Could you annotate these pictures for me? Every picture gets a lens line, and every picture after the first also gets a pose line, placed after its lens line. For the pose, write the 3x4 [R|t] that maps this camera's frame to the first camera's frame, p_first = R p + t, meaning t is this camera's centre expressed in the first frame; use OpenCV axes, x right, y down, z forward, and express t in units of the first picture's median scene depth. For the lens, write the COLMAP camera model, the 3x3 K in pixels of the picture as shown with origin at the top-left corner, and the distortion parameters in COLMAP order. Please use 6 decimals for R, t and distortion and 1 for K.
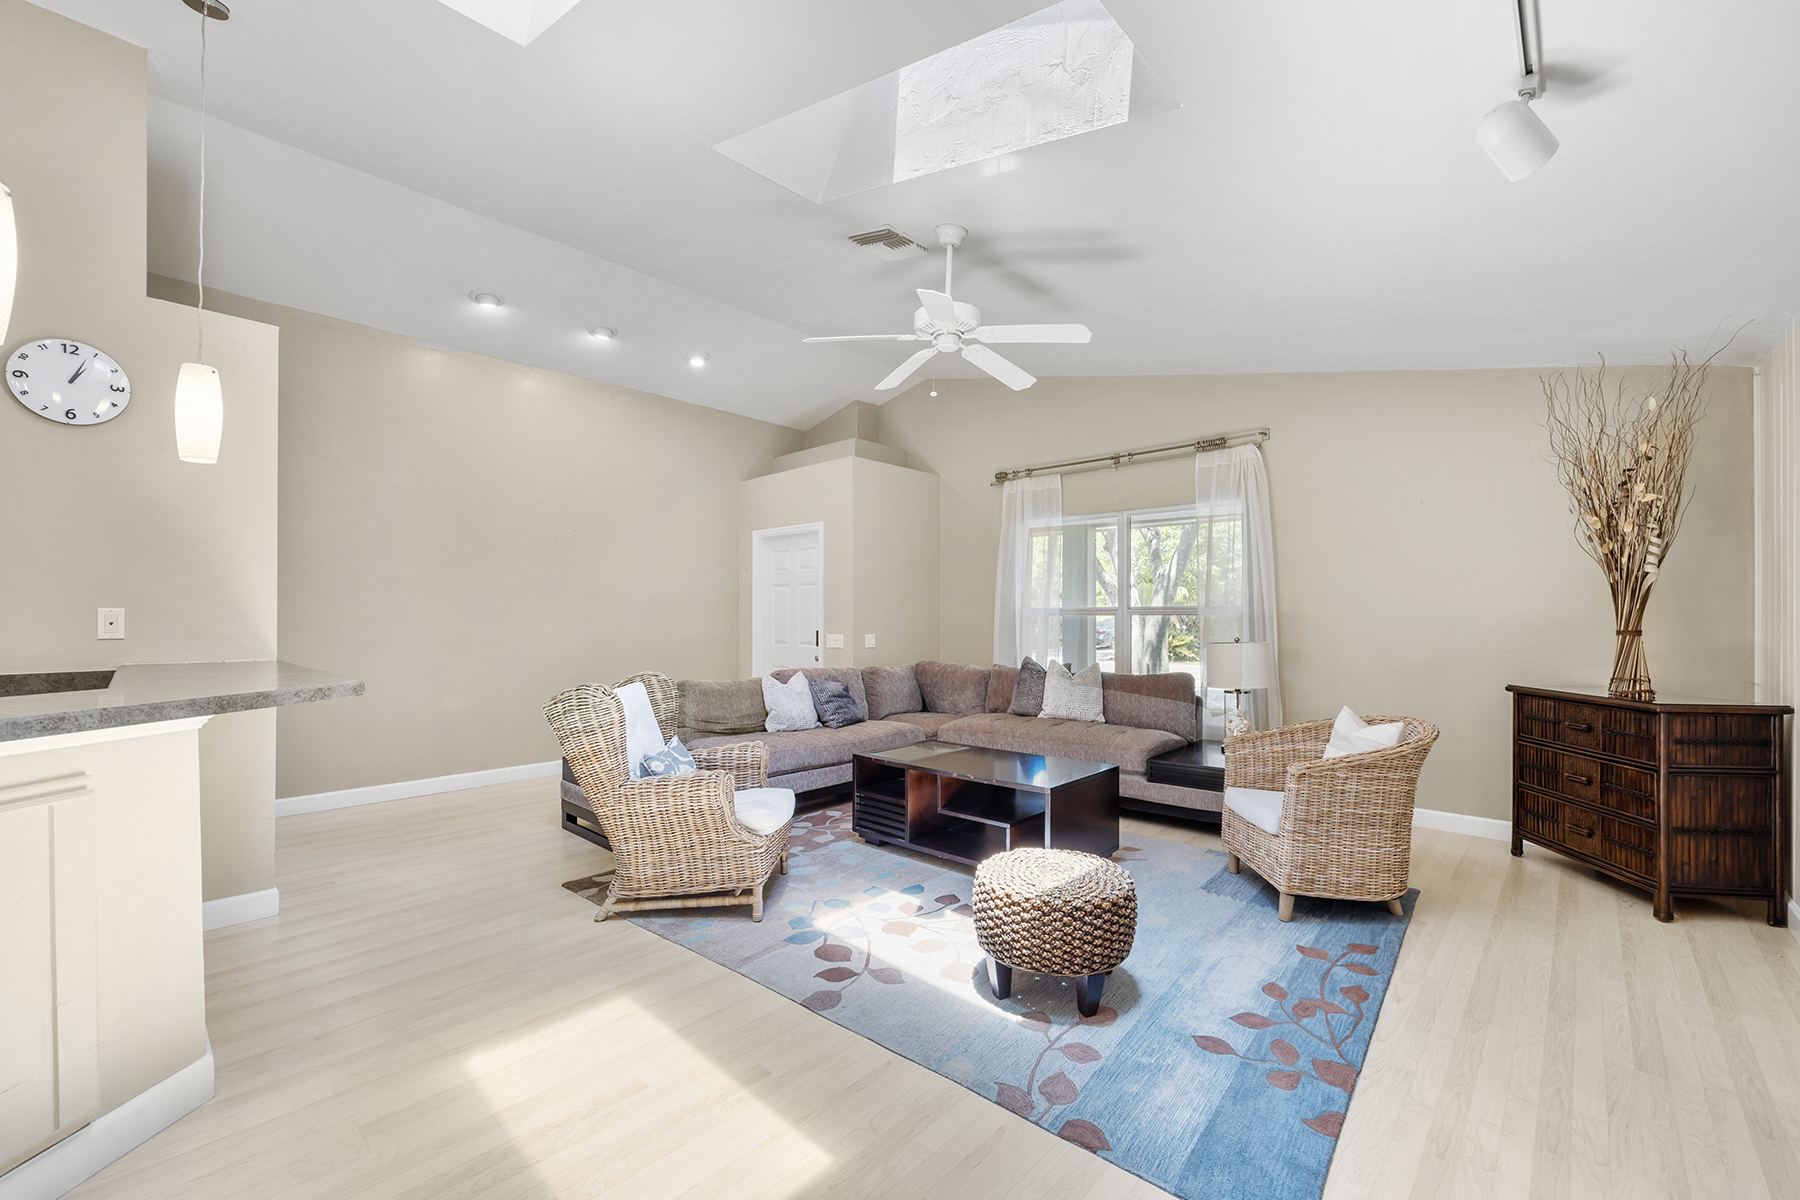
lens RADIAL K [[710.6, 0, 900.8], [0, 710.6, 609.2], [0, 0, 1]] dist [-0.003443, -0.000393]
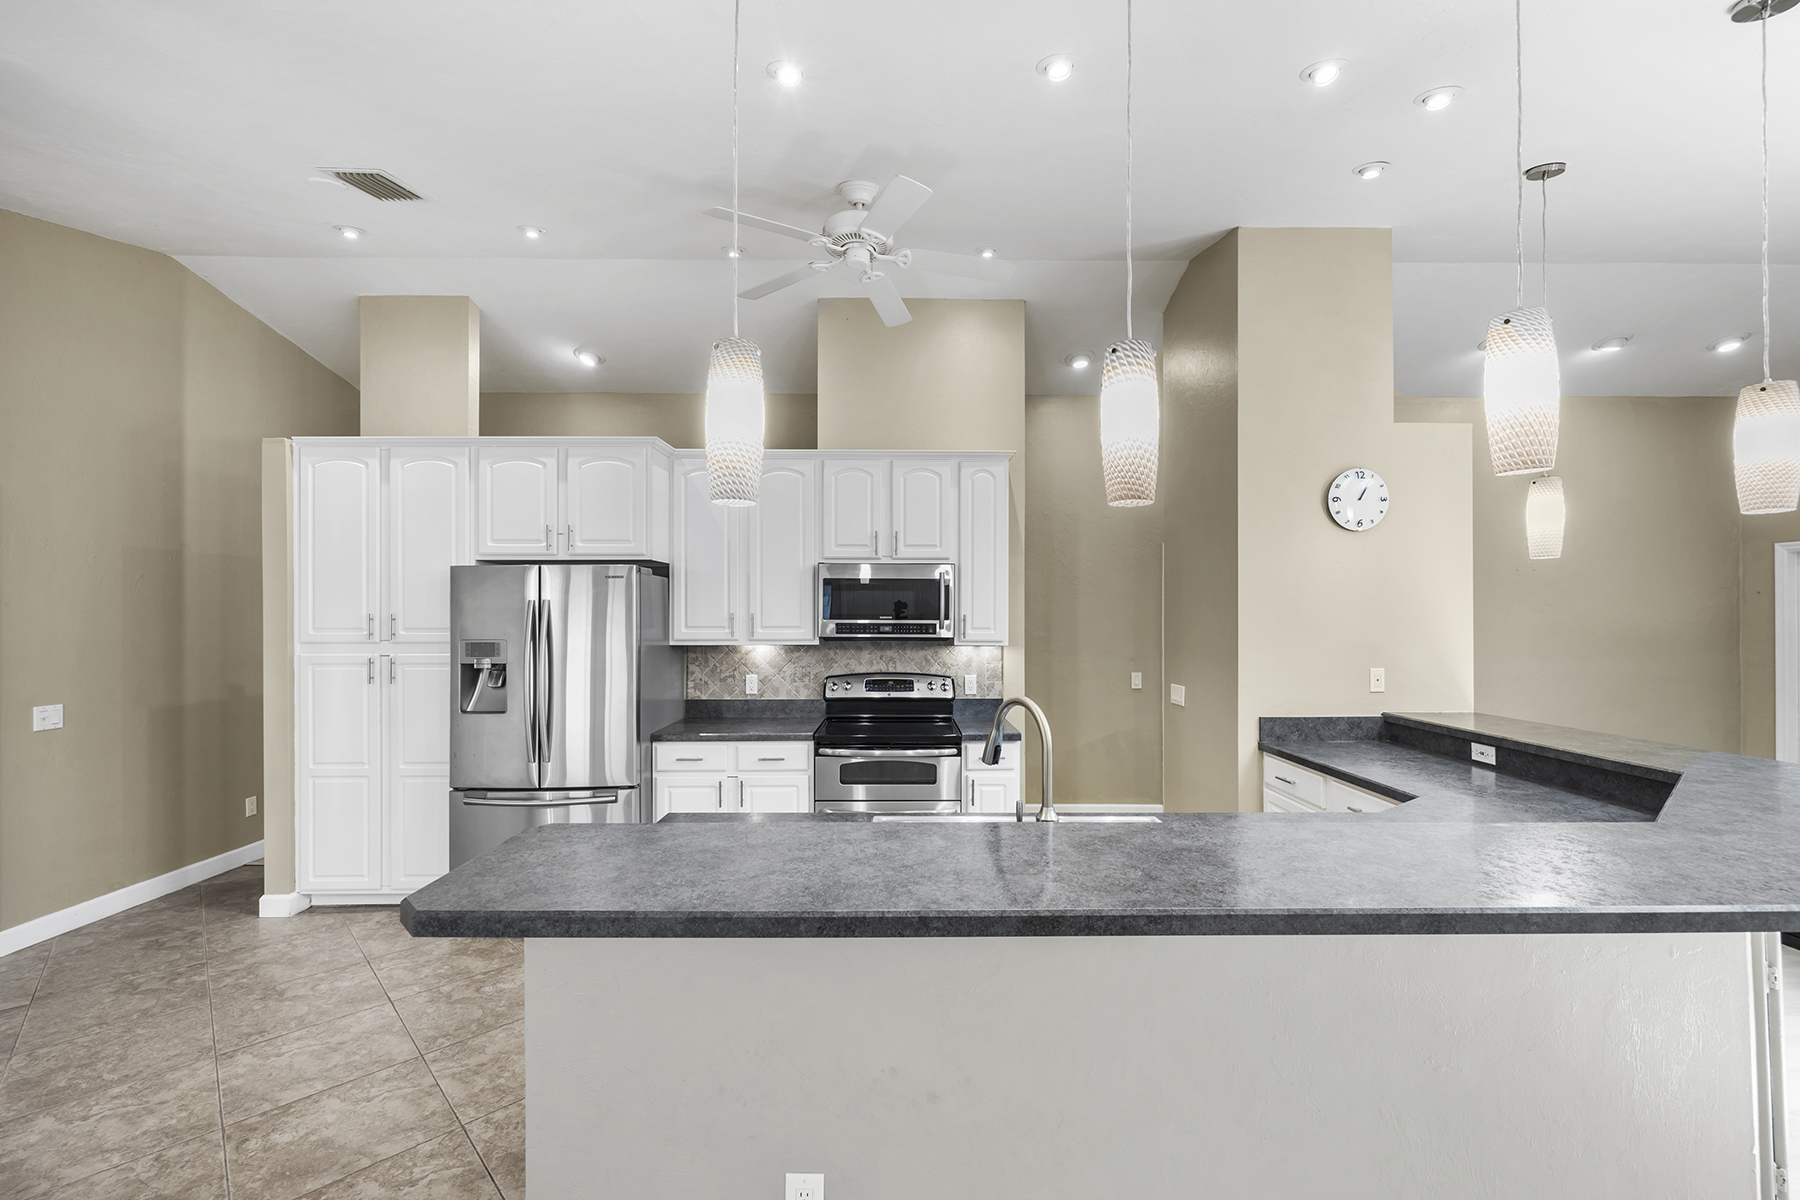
lens RADIAL K [[710.6, 0, 903.3], [0, 710.6, 603.7], [0, 0, 1]] dist [-0.003443, -0.000393]
pose [[0.686673, -0.007180, -0.726931, -0.793596], [0.004532, 0.999974, -0.005596, -0.120450], [0.726952, 0.000548, 0.686688, -0.546684]]
